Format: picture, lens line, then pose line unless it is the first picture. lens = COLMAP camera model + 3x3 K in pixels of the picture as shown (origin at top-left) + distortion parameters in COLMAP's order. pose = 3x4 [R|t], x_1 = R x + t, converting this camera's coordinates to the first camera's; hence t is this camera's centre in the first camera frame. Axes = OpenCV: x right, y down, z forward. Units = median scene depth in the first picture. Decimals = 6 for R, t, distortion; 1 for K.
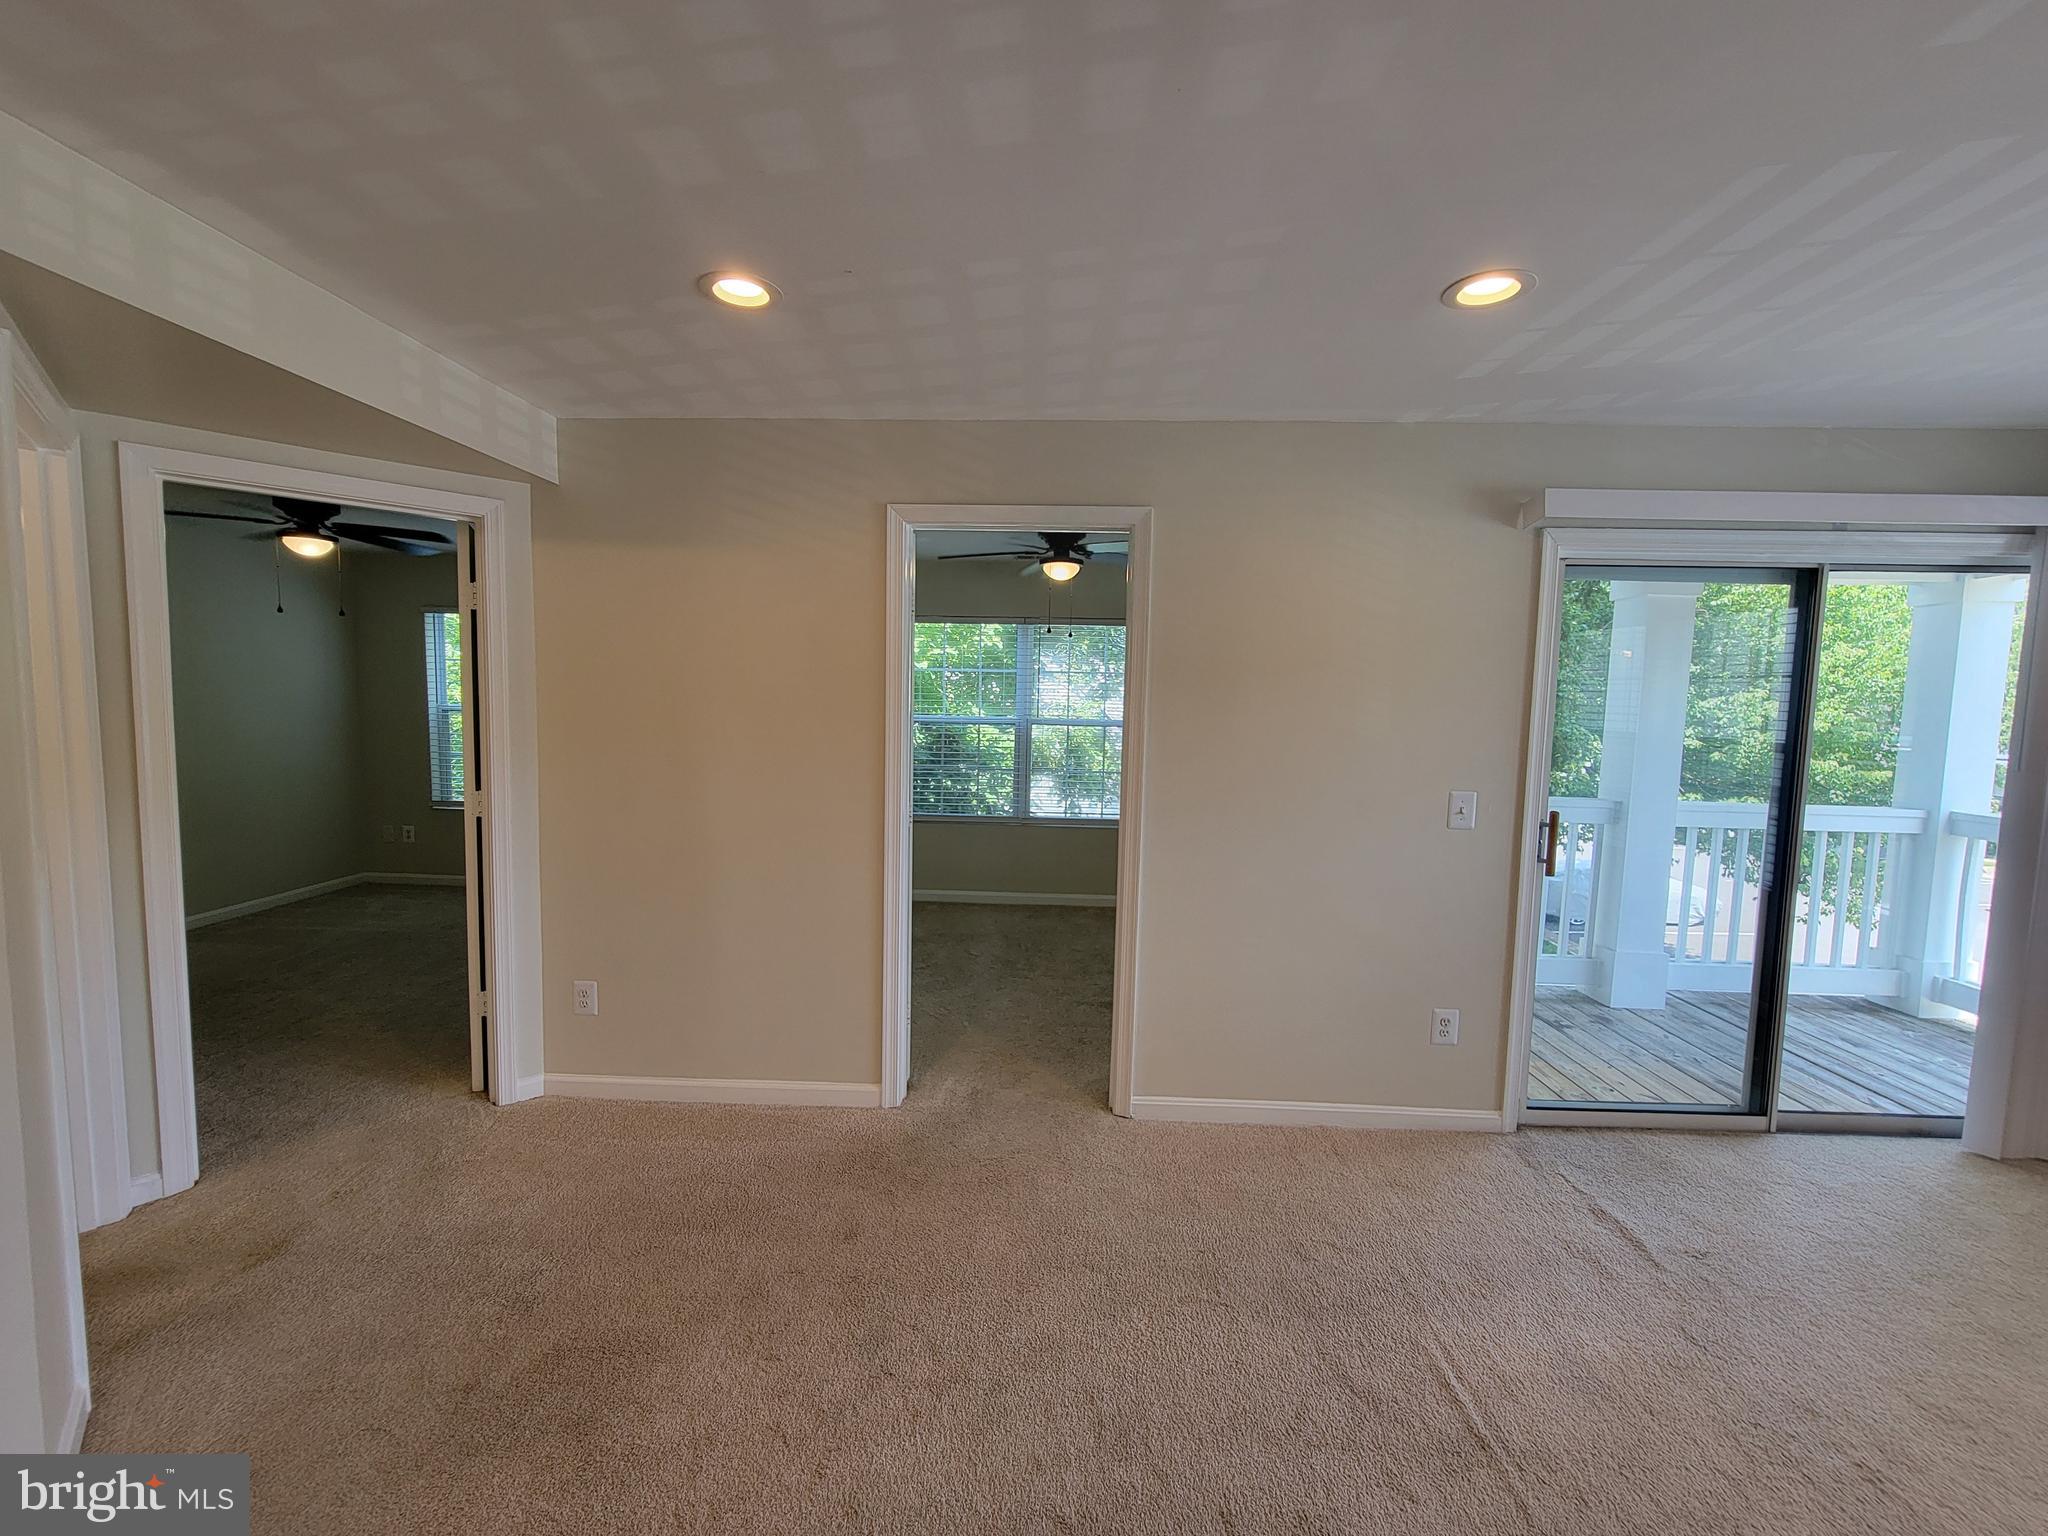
lens RADIAL K [[834.9, 0, 1028.4], [0, 834.9, 775.5], [0, 0, 1]] dist [-0.005240, 0.002078]
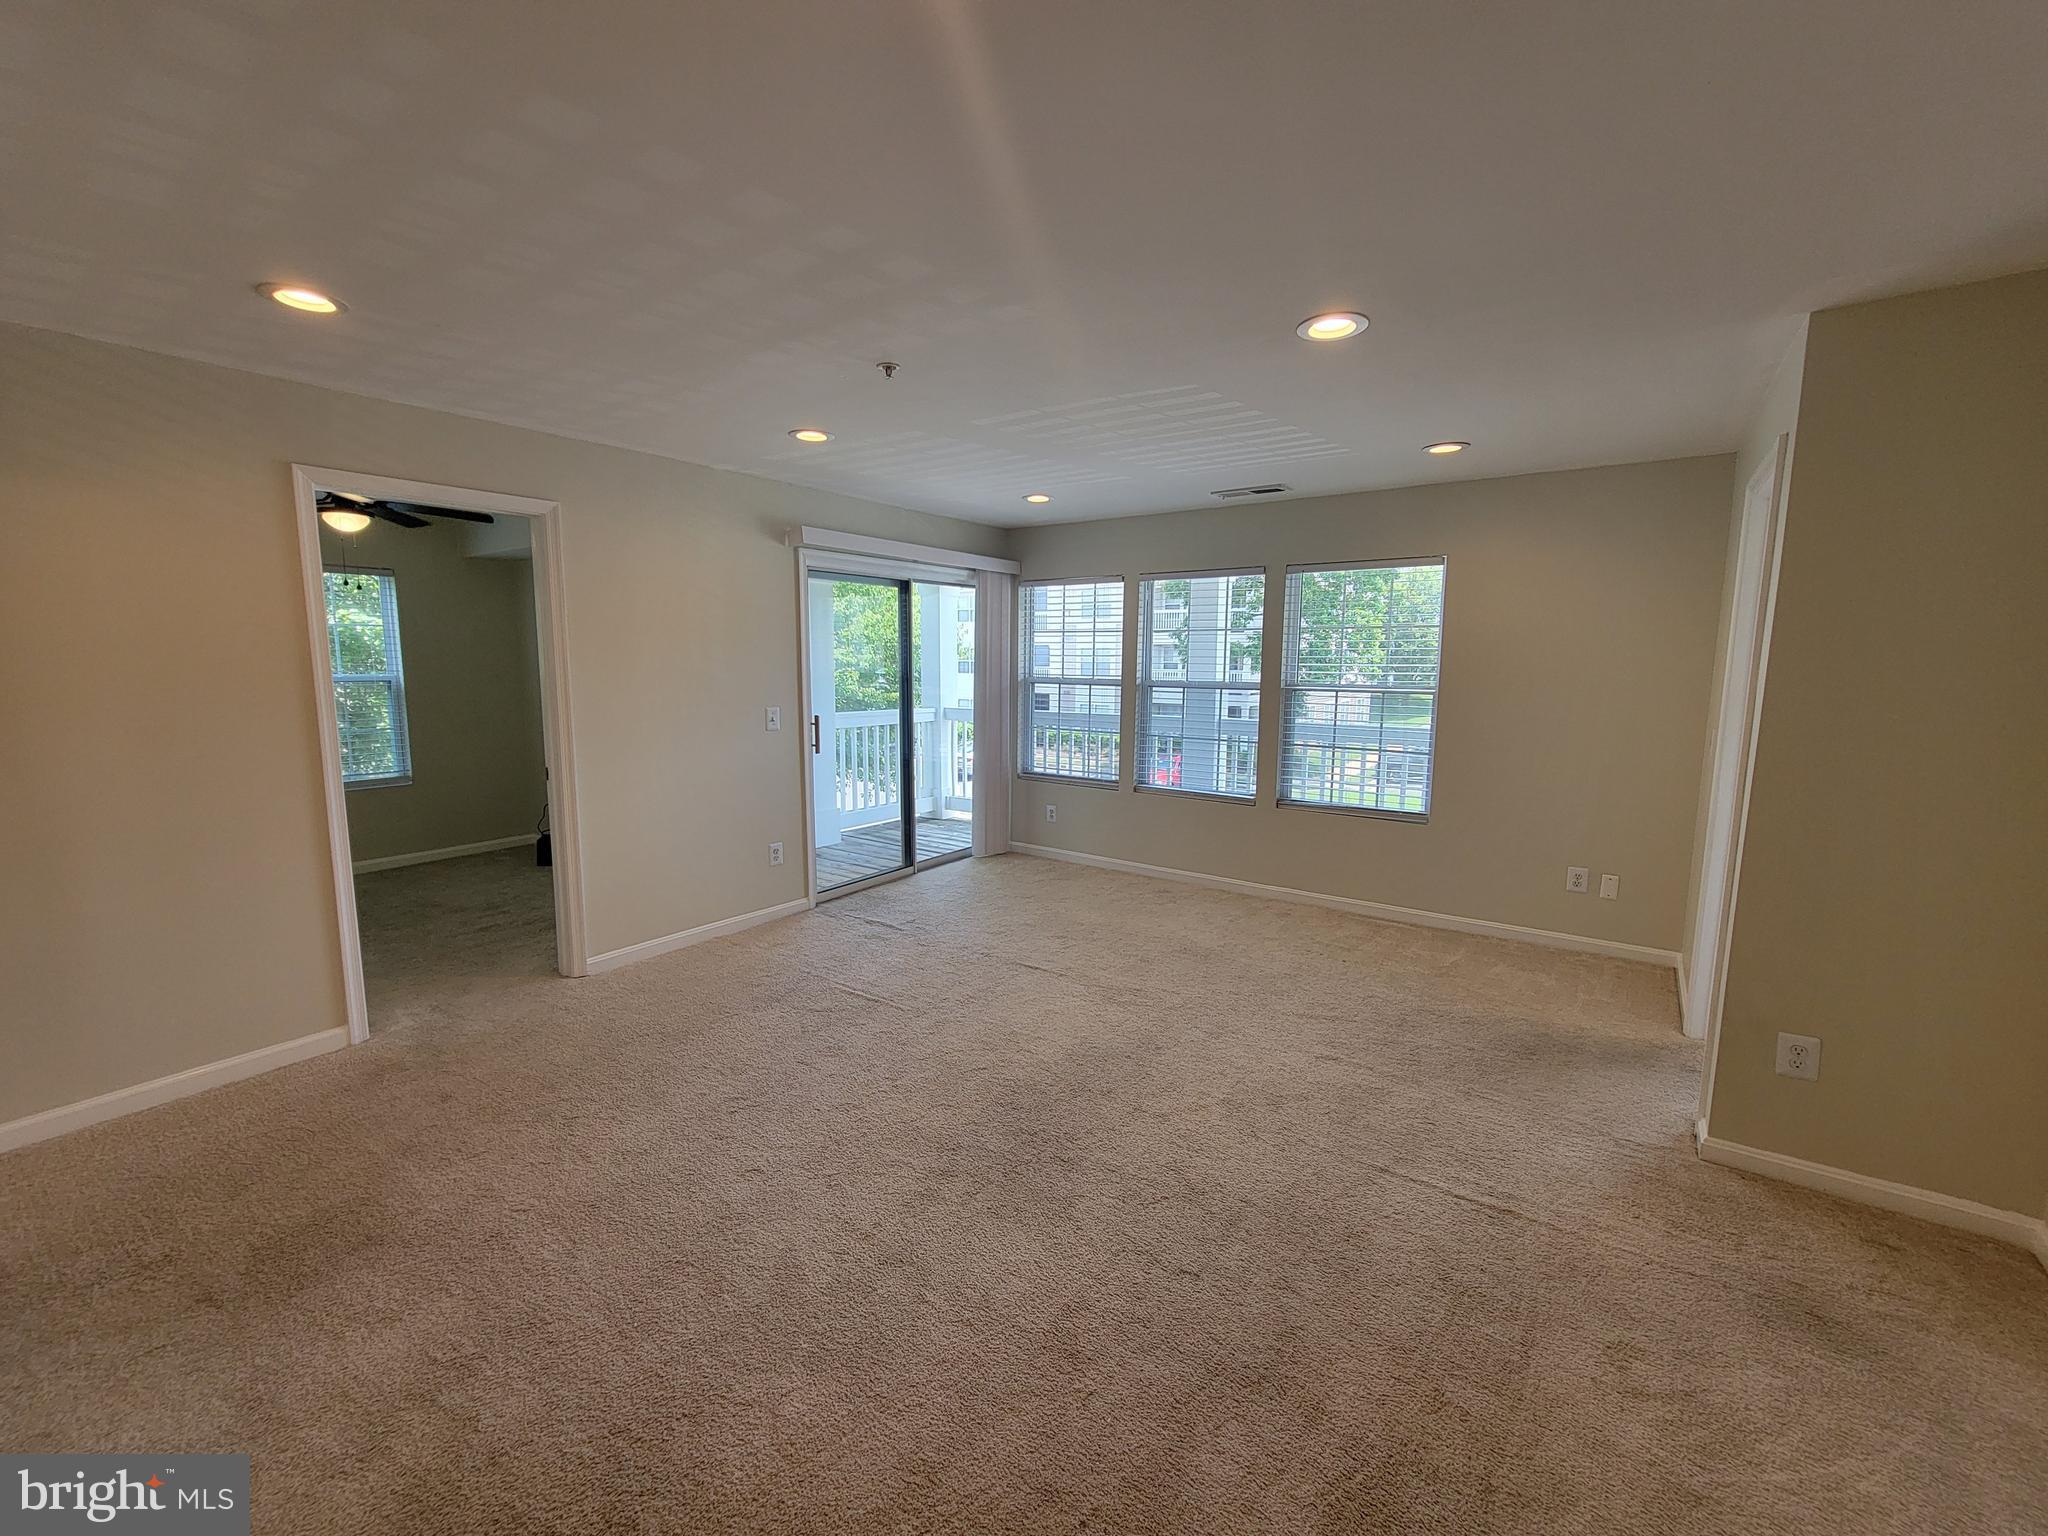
lens RADIAL K [[834.9, 0, 1022.5], [0, 834.9, 770.9], [0, 0, 1]] dist [-0.005240, 0.002078]
pose [[0.559074, -0.130029, 0.818858, -0.541698], [0.080642, 0.991471, 0.102381, 0.014885], [-0.825187, 0.008796, 0.564791, -0.311441]]
